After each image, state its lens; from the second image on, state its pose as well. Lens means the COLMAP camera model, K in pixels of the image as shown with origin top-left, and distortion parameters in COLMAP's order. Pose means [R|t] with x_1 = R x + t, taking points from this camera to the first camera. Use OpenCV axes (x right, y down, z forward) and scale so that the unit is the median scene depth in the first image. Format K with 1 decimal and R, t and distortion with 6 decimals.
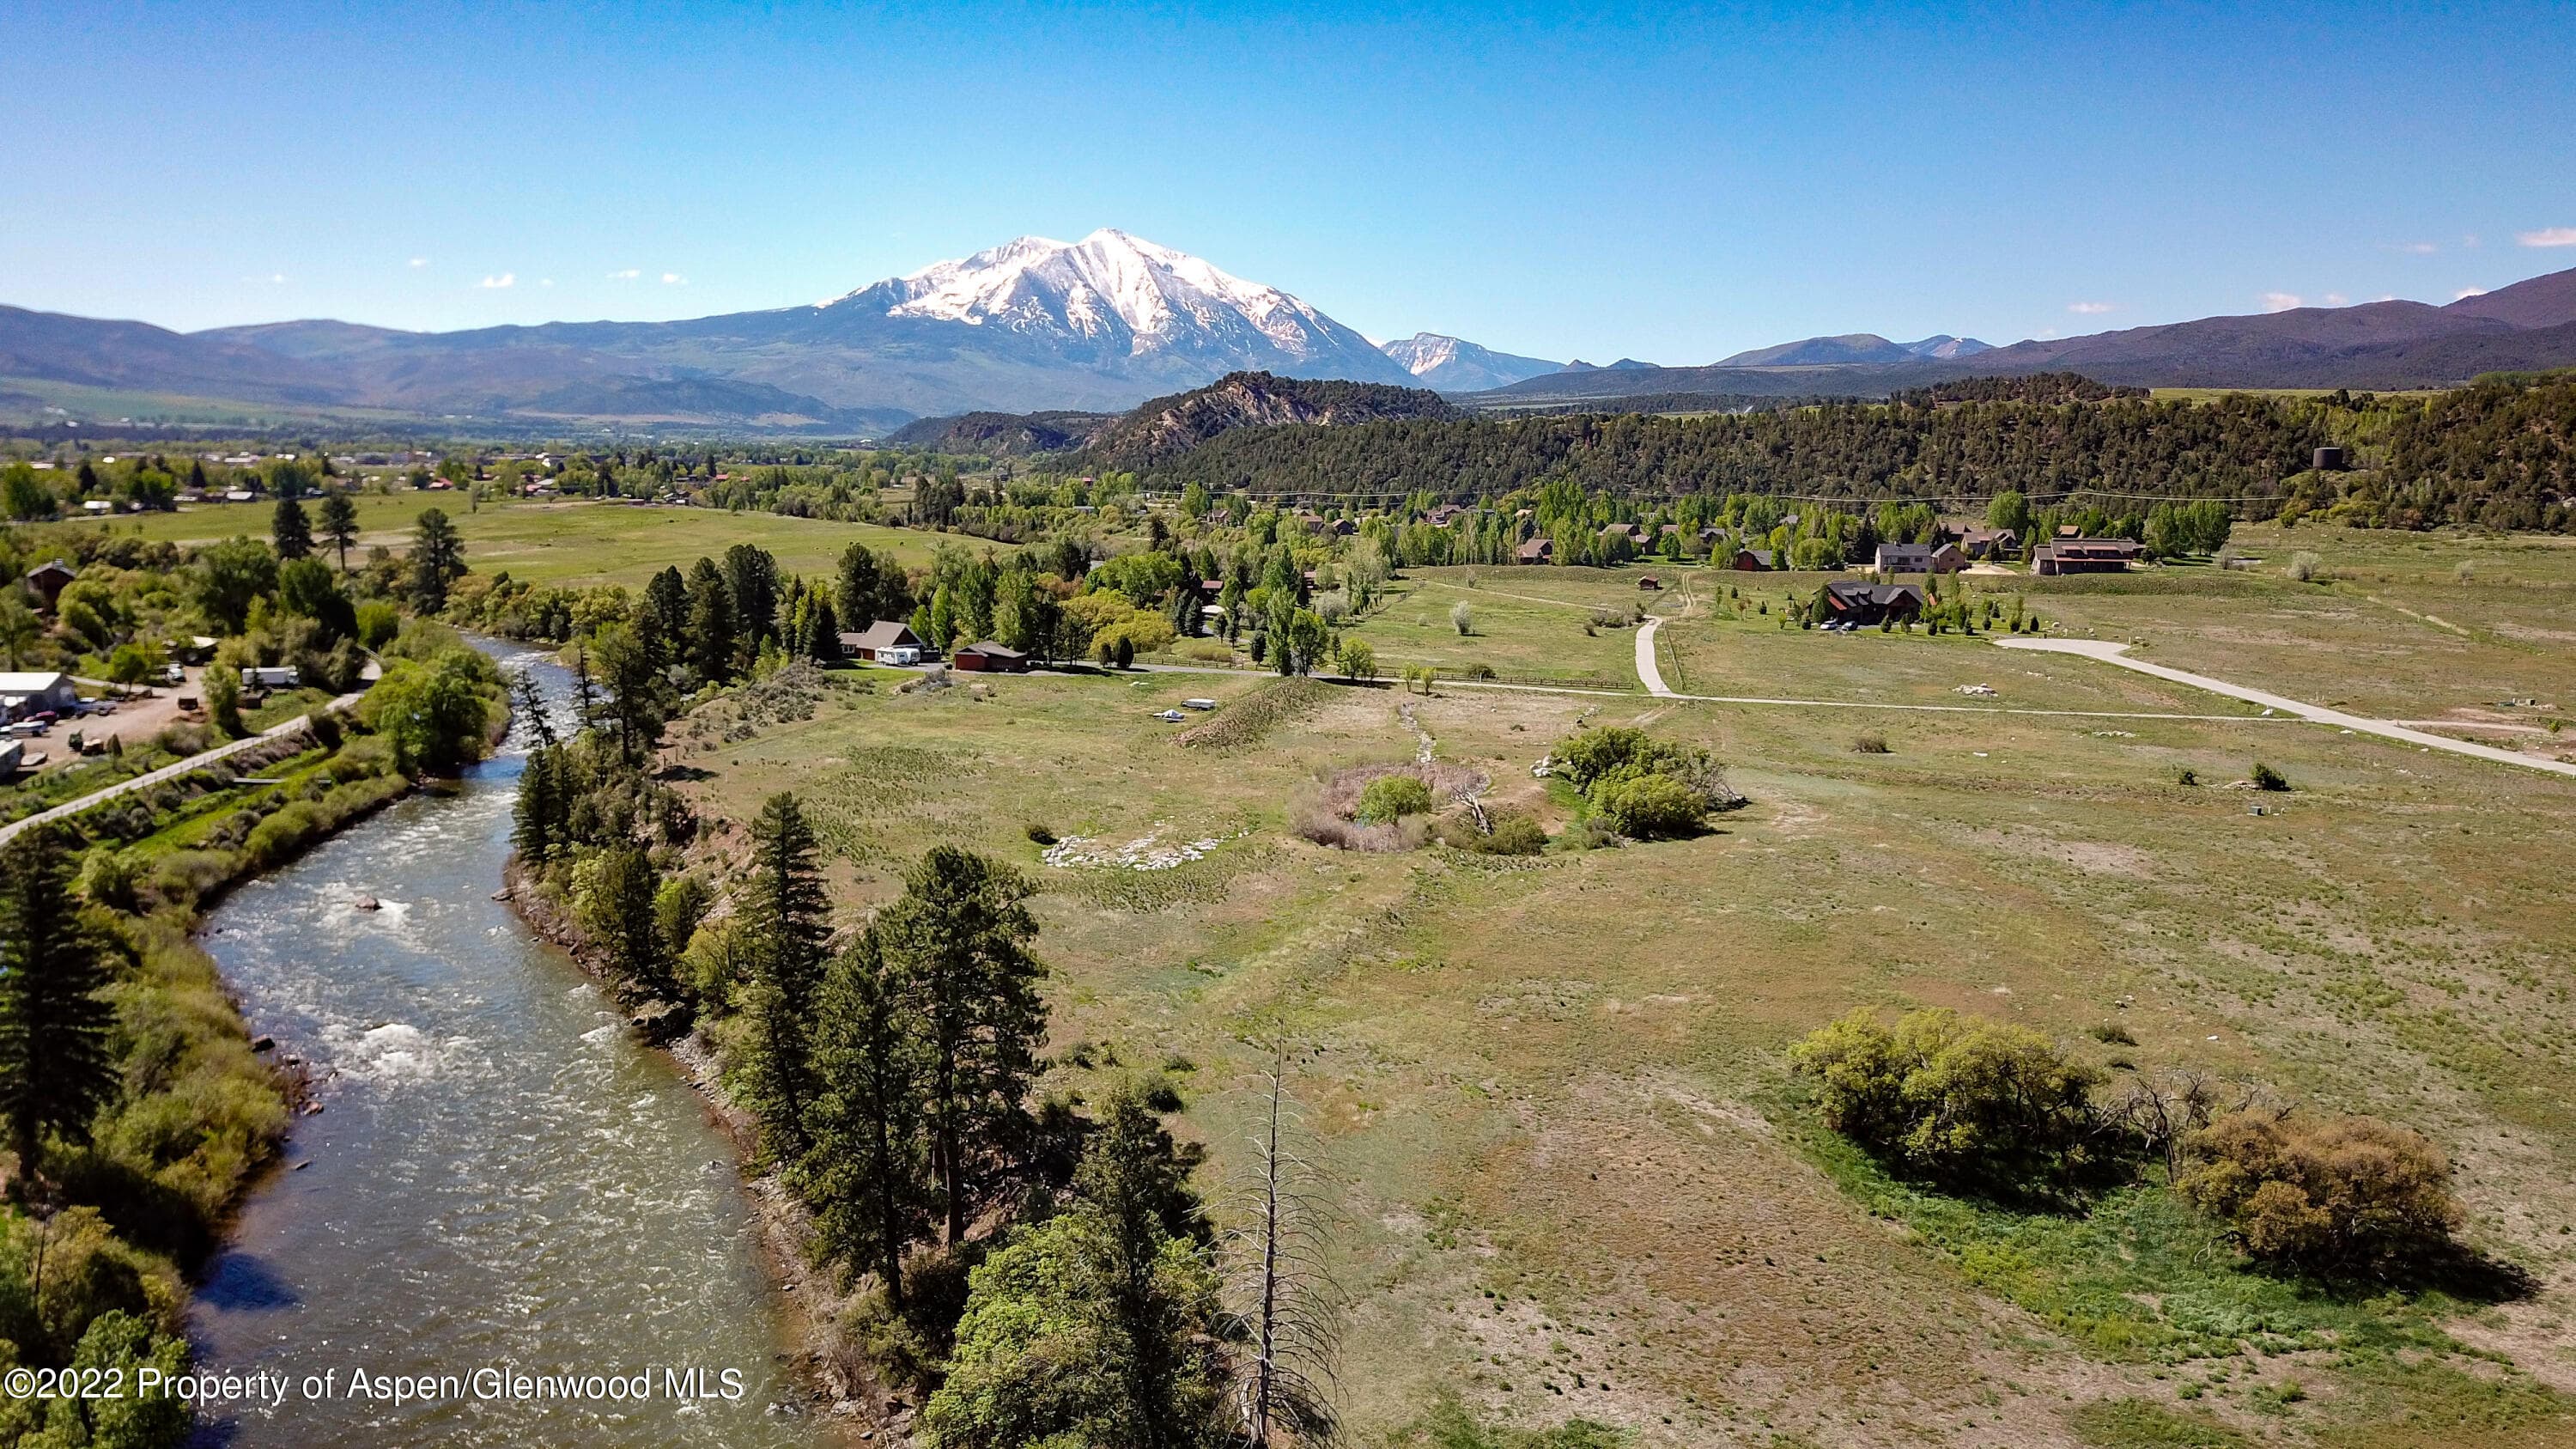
lens RADIAL K [[1928.5, 0, 1284.0], [0, 1928.5, 813.2], [0, 0, 1]] dist [0.060667, -0.088011]
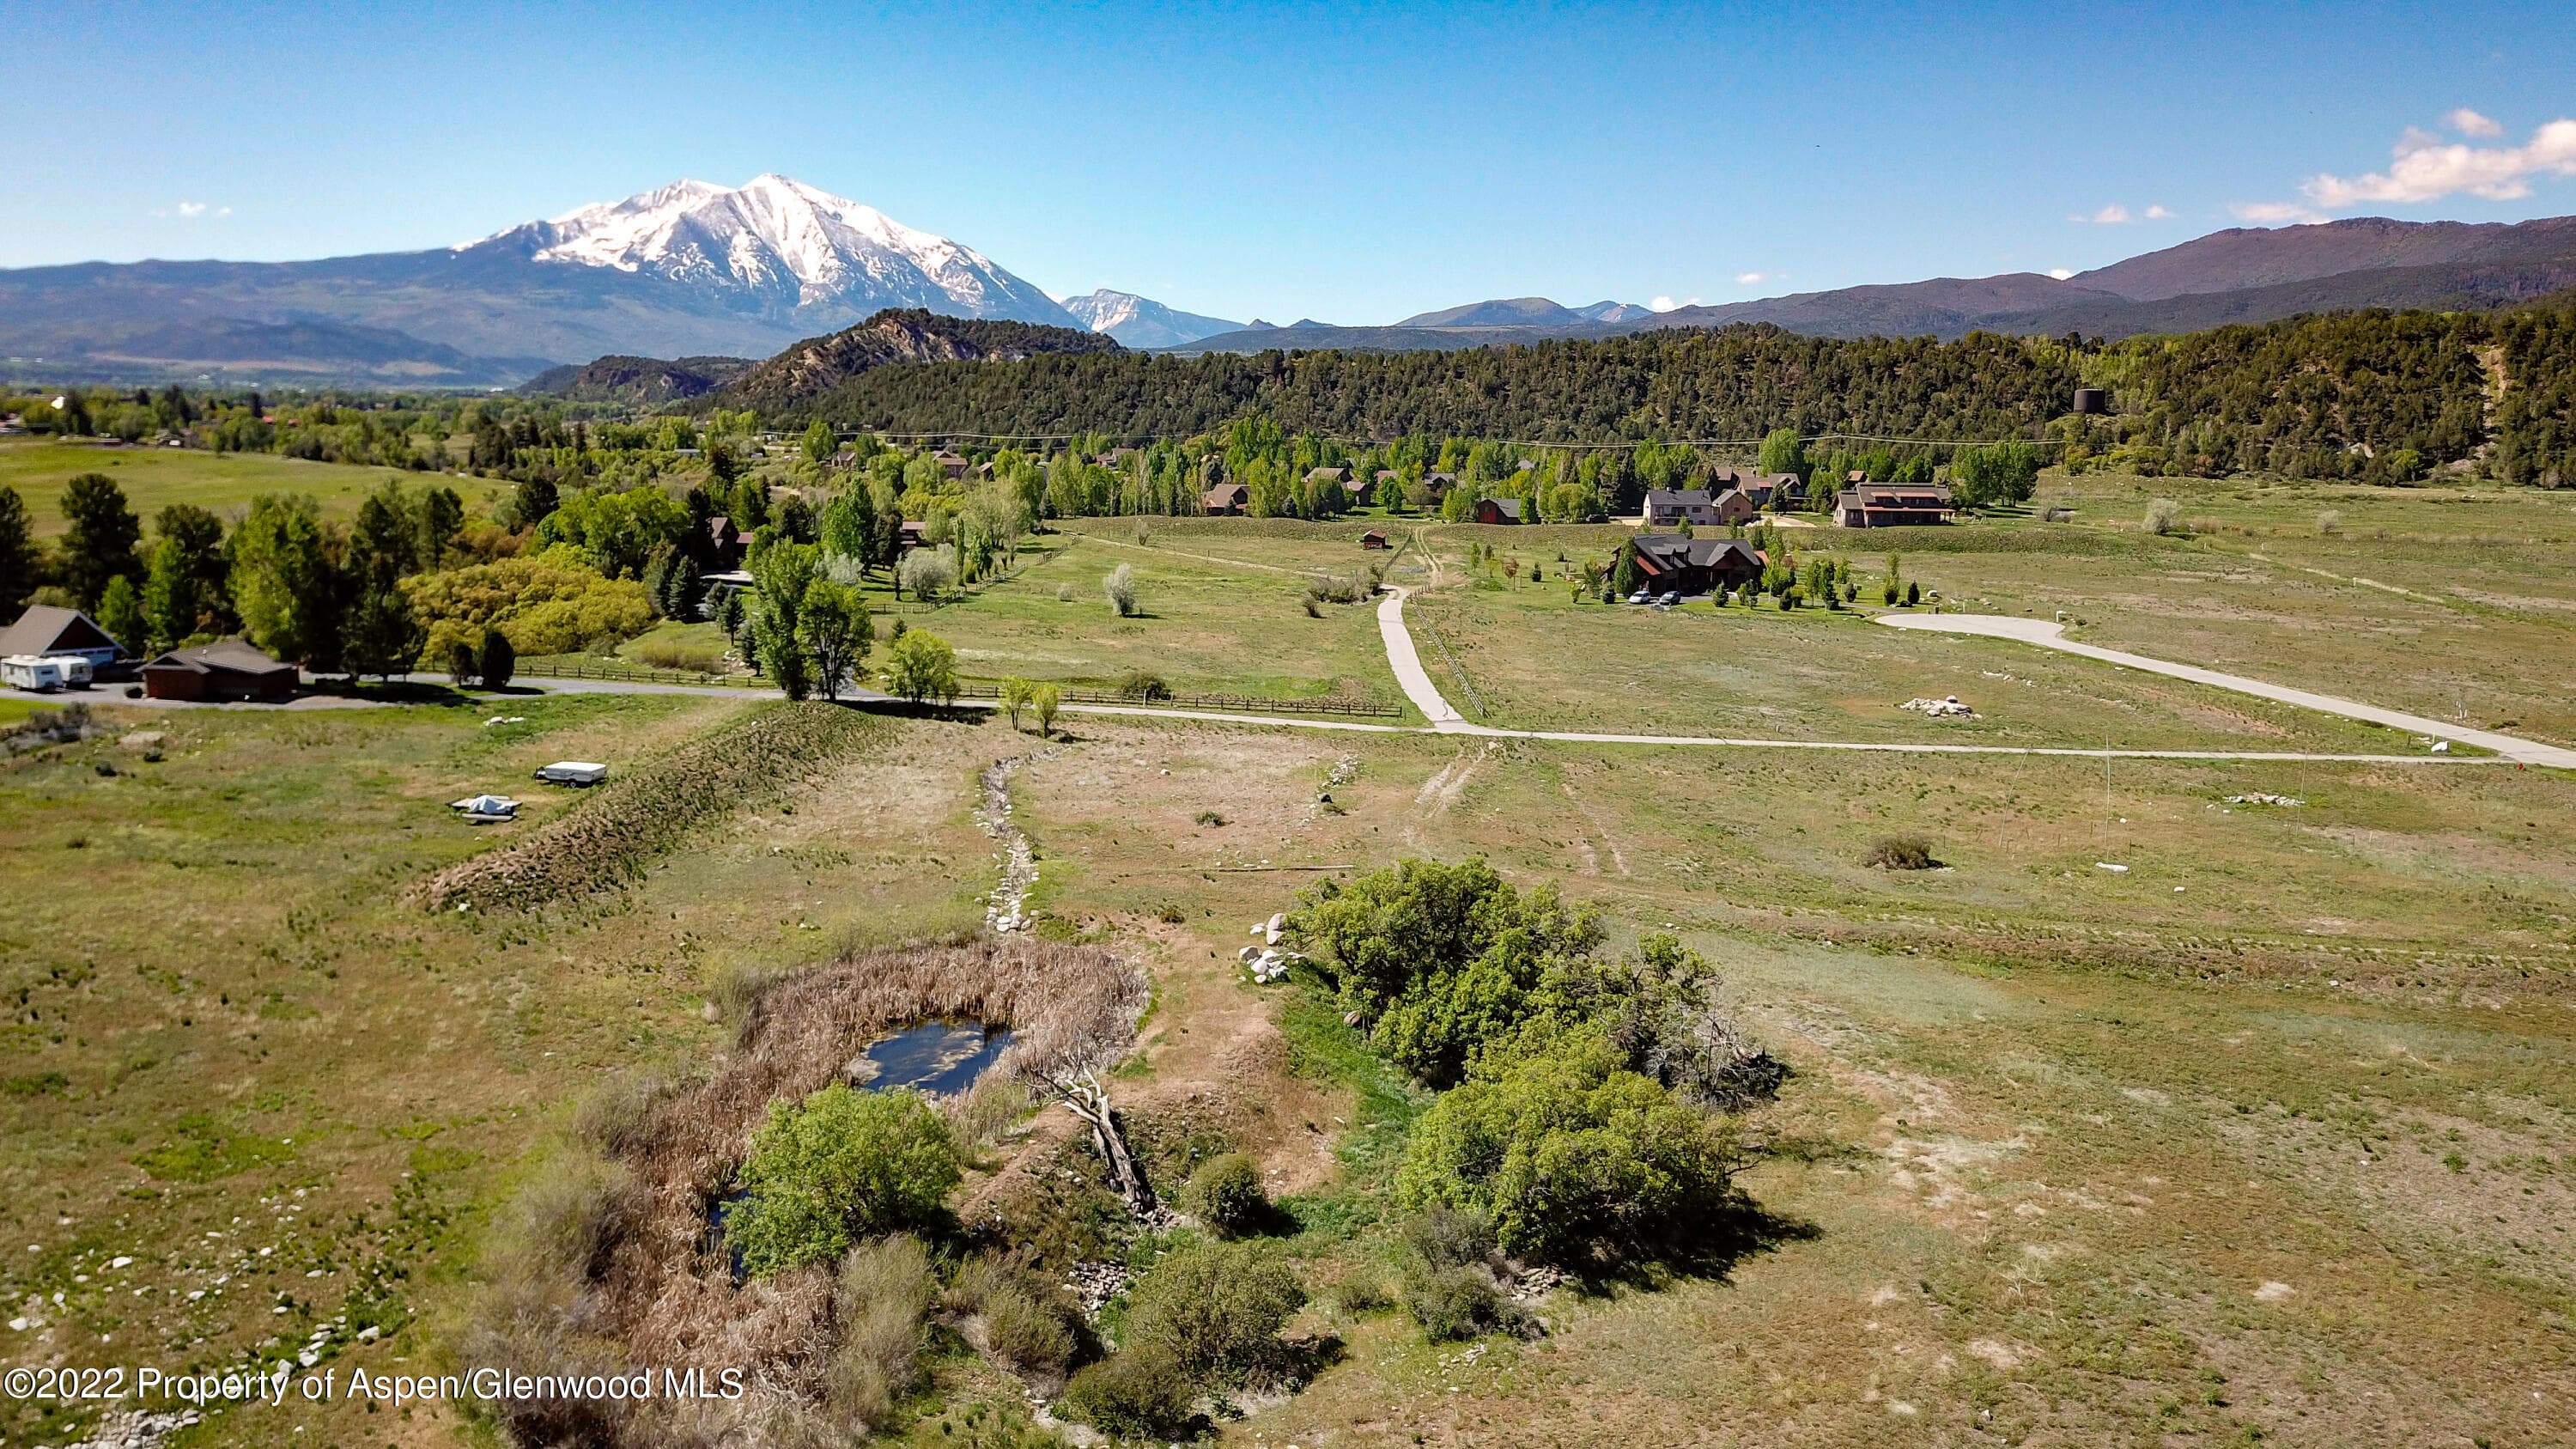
lens RADIAL K [[1939.9, 0, 1276.0], [0, 1939.9, 775.8], [0, 0, 1]] dist [0.010388, -0.001114]
pose [[0.987847, -0.021449, 0.153941, 0.015789], [0.021236, 0.999770, 0.003026, -0.014752], [-0.153970, 0.000280, 0.988075, 0.129350]]
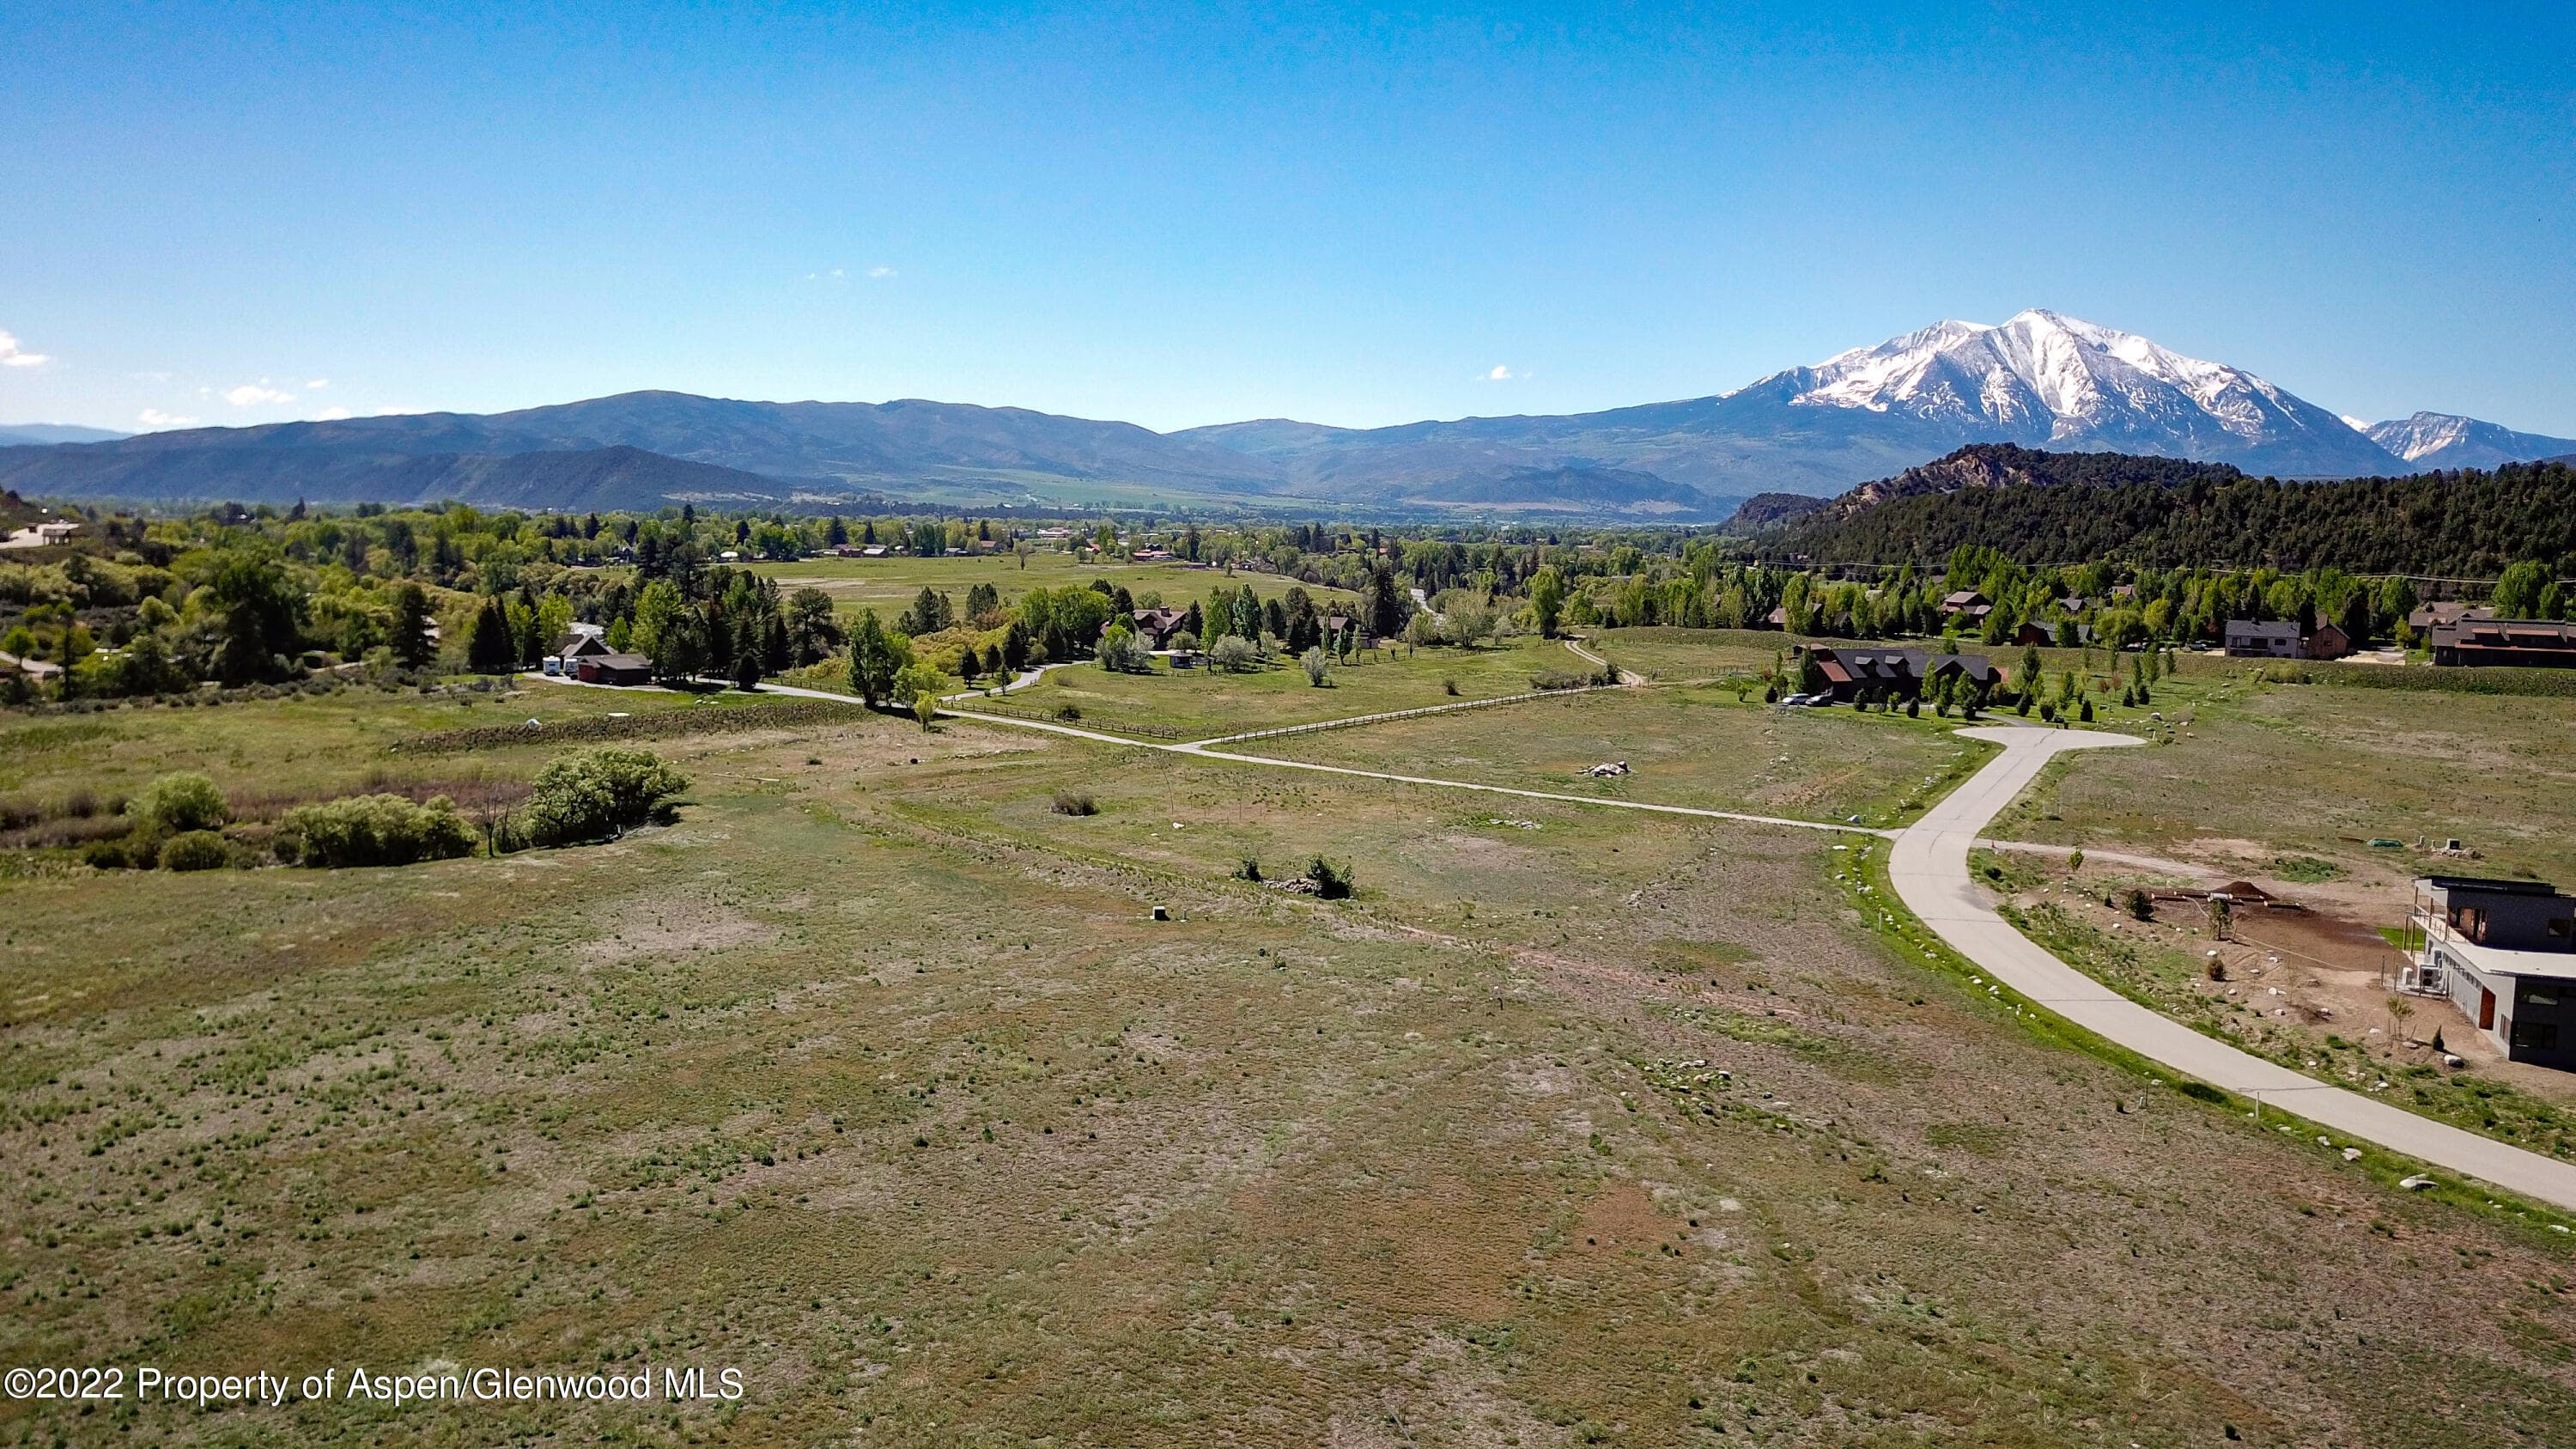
lens RADIAL K [[1987.9, 0, 1288.0], [0, 1987.9, 724.5], [0, 0, 1]] dist [0.006835, 0.001368]
pose [[0.898214, 0.052595, -0.436401, 0.177961], [-0.092999, 0.993079, -0.071727, -0.004491], [0.429608, 0.105011, 0.896889, 0.082470]]
